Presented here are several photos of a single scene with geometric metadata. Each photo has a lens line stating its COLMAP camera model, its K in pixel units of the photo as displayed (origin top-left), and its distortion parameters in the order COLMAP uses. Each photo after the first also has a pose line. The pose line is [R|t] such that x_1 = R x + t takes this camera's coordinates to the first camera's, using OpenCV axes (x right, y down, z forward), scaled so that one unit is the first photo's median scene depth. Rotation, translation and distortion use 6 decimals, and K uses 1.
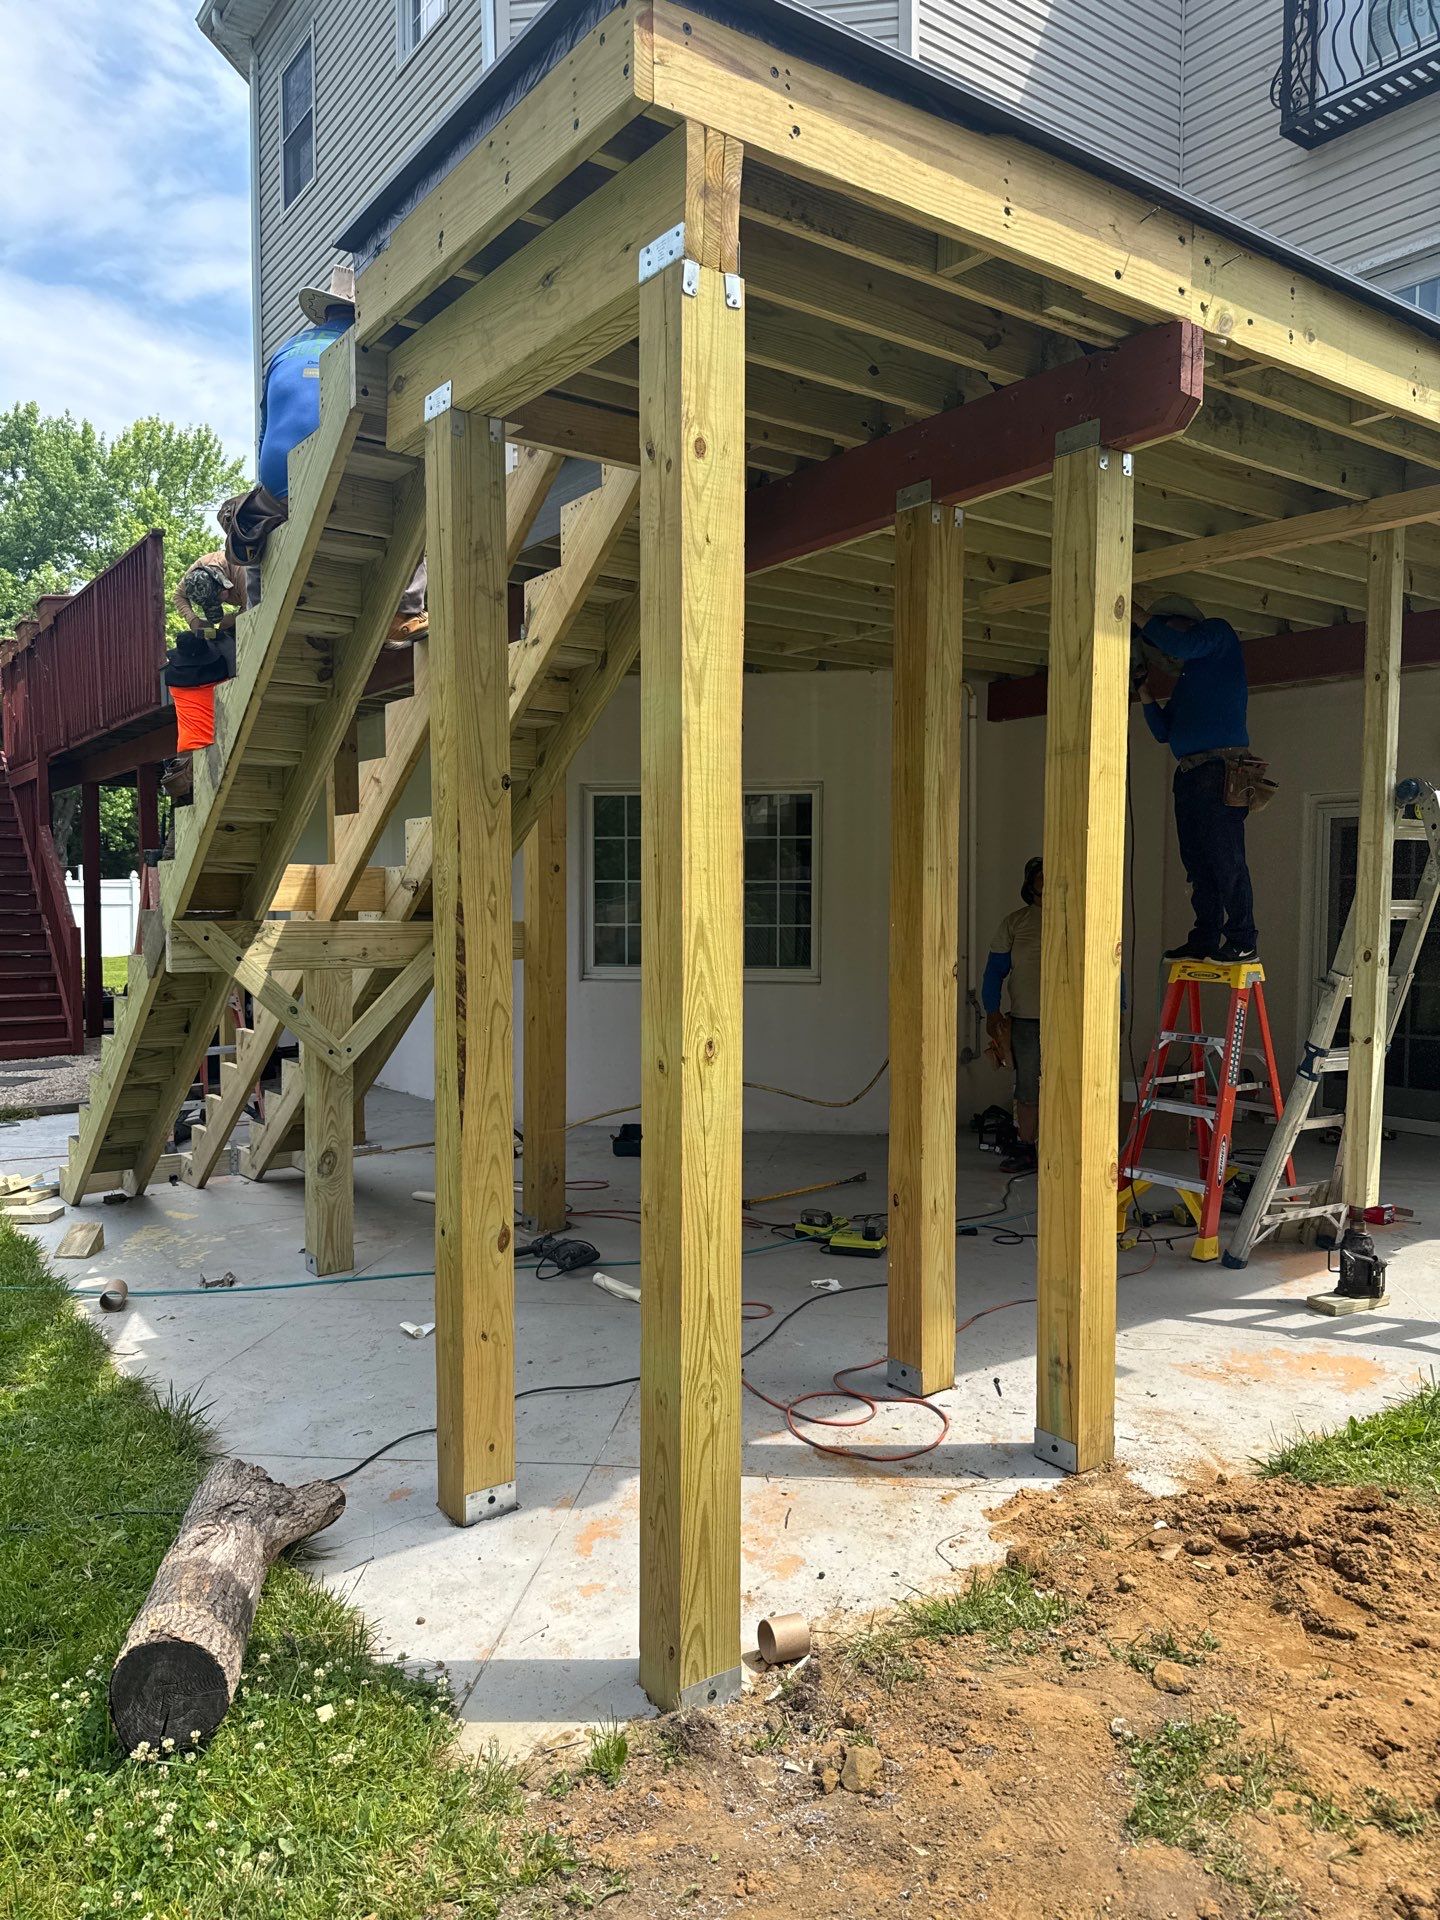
lens RADIAL K [[1353.2, 0, 720.0], [0, 1353.2, 960.0], [0, 0, 1]] dist [0.058714, -0.076388]
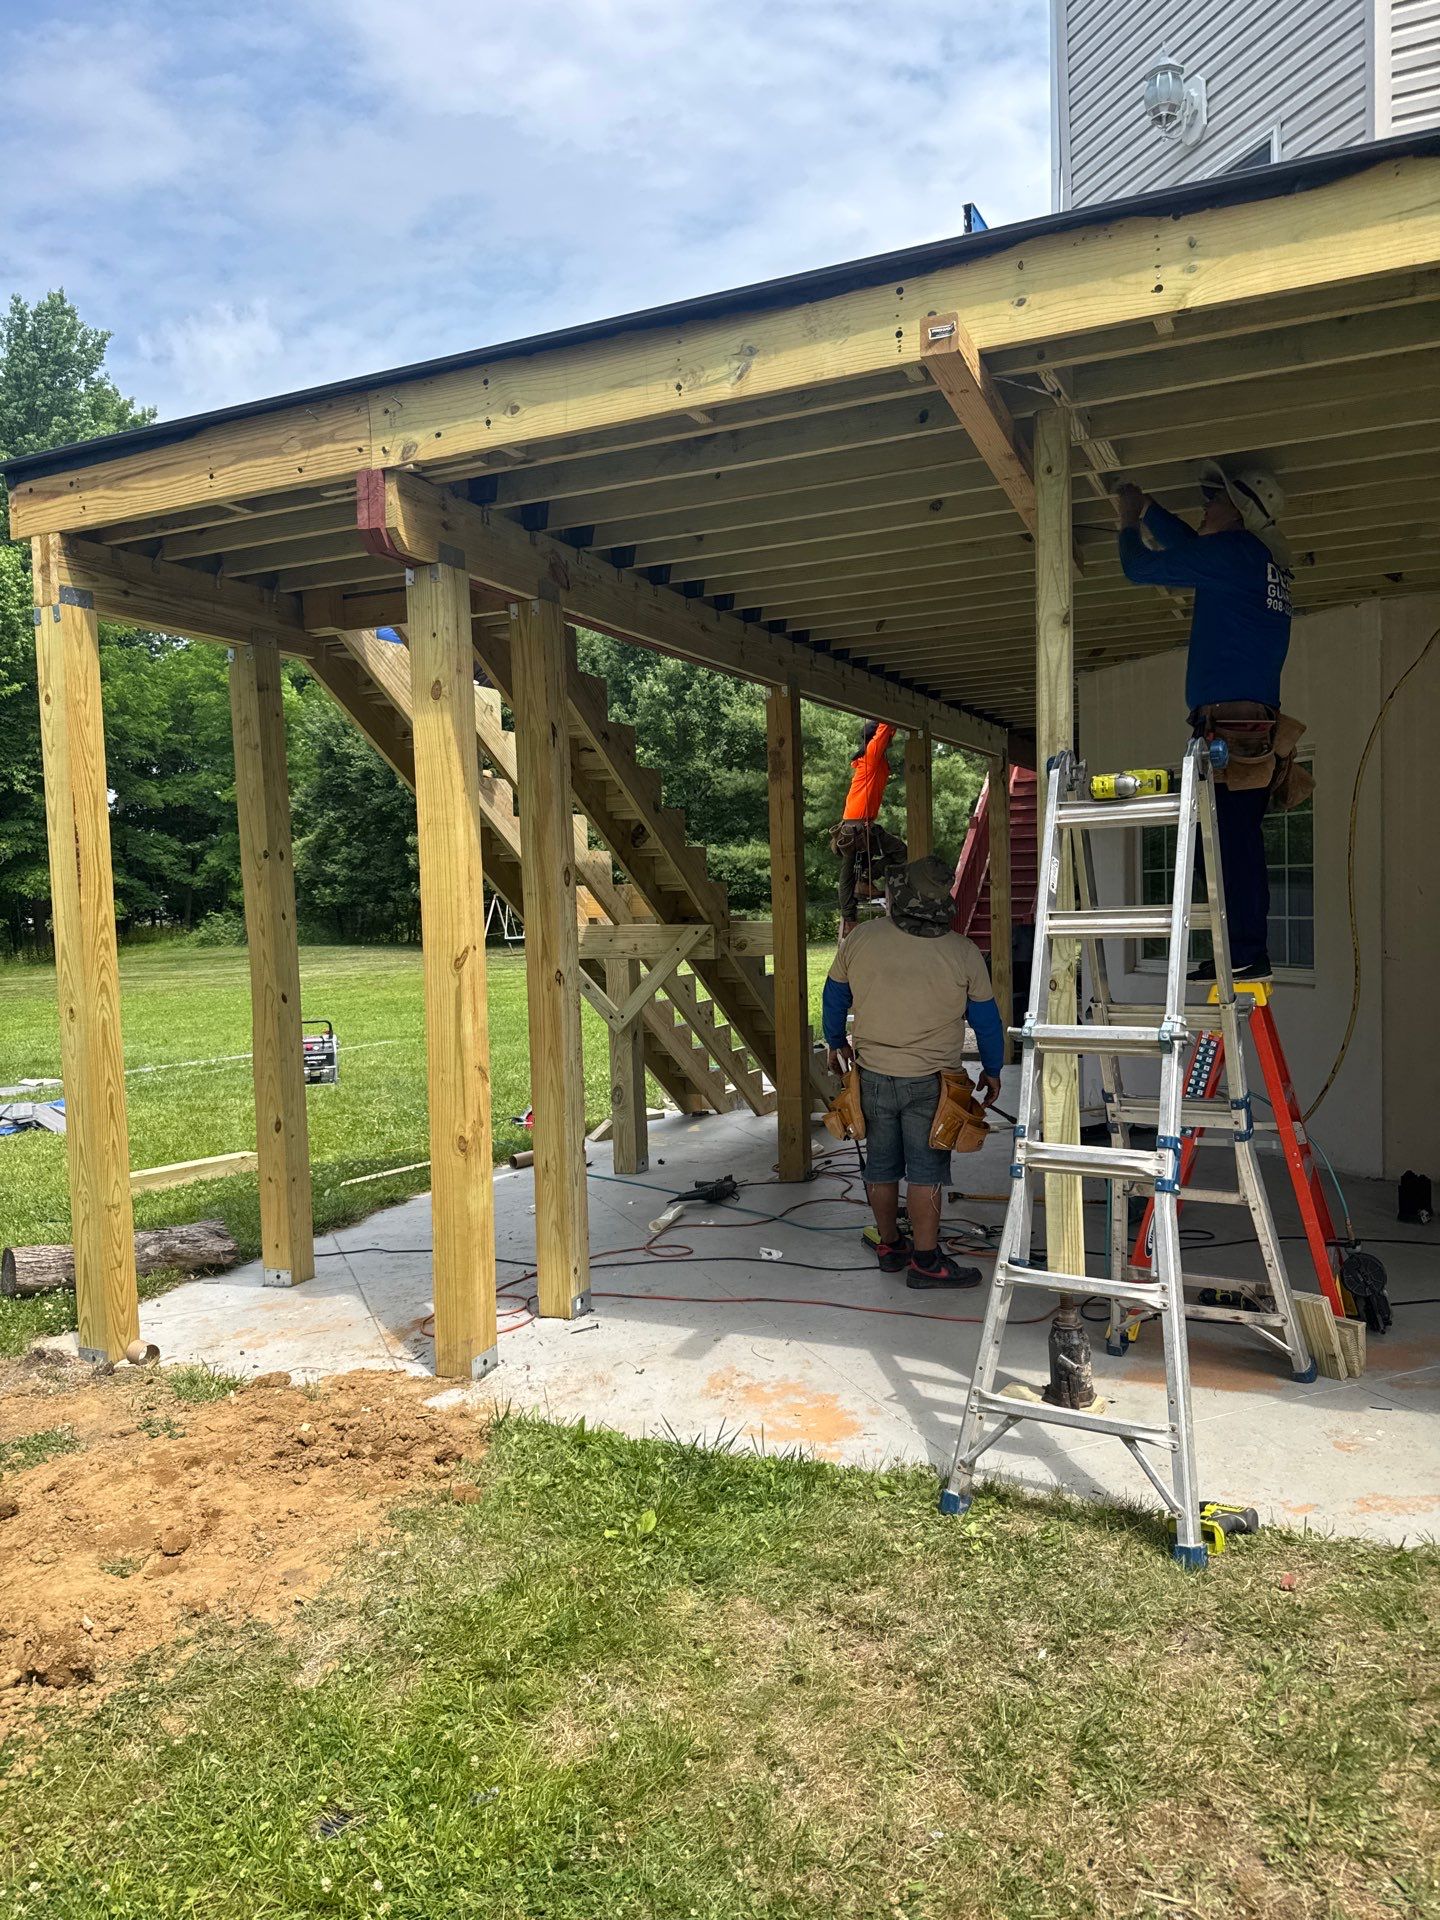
lens RADIAL K [[1346.1, 0, 714.4], [0, 1346.1, 953.0], [0, 0, 1]] dist [0.039051, -0.054514]
pose [[0.498486, 0.025923, -0.866510, 1.304966], [-0.009214, 0.999655, 0.024605, -0.043863], [0.866849, -0.004281, 0.498553, 0.531126]]
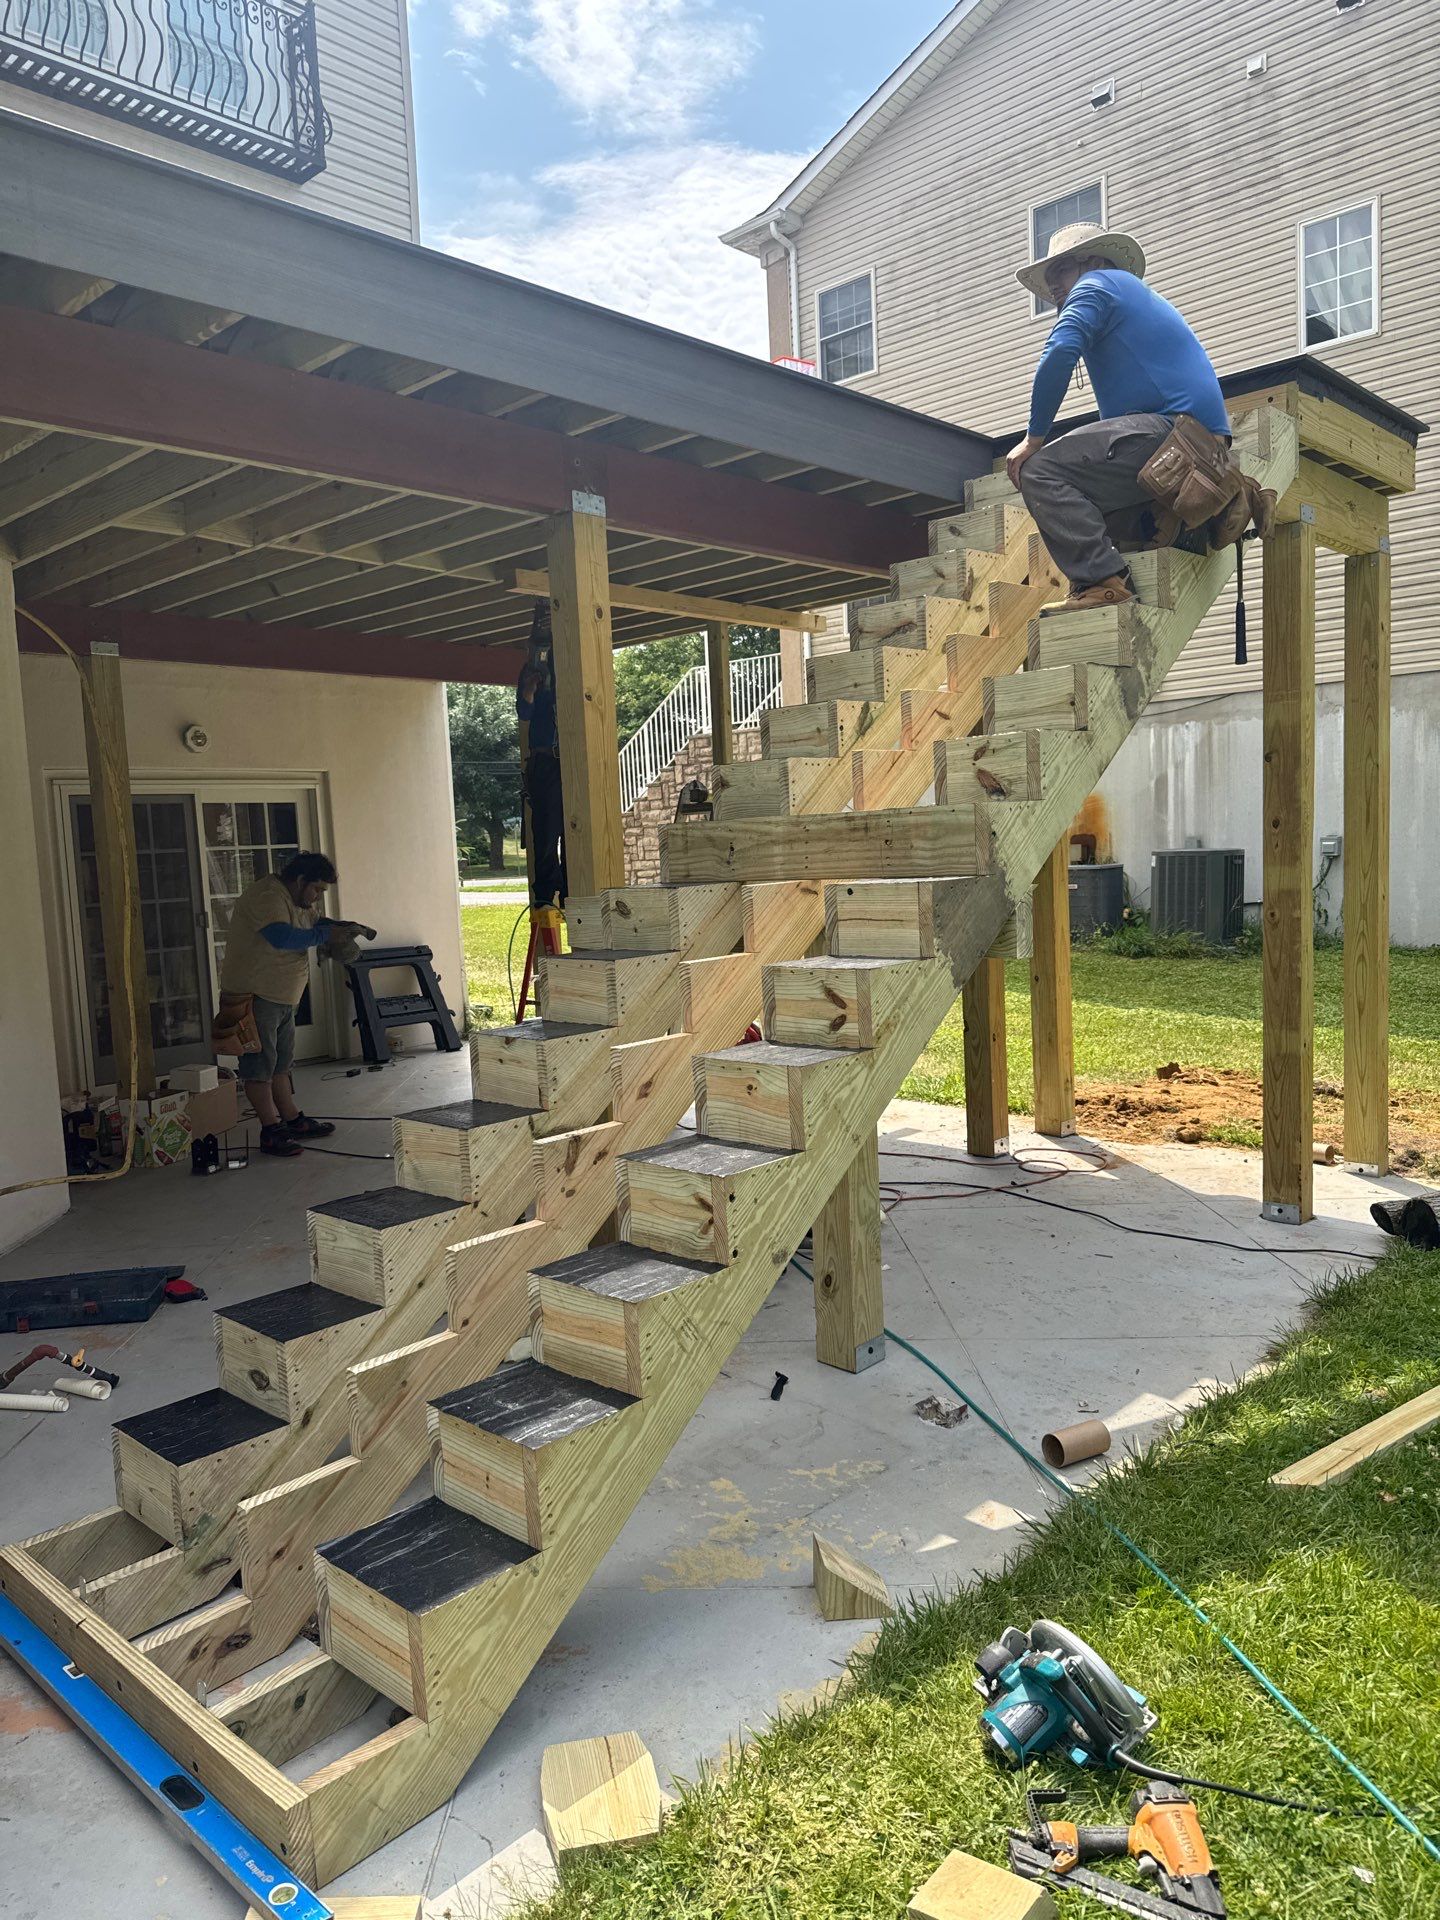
lens RADIAL K [[1353.2, 0, 720.0], [0, 1353.2, 960.0], [0, 0, 1]] dist [0.058714, -0.076388]
pose [[-0.191896, -0.080499, 0.978108, -1.335900], [0.092919, 0.990663, 0.099762, -0.091749], [-0.977007, 0.110029, -0.182624, 1.618868]]
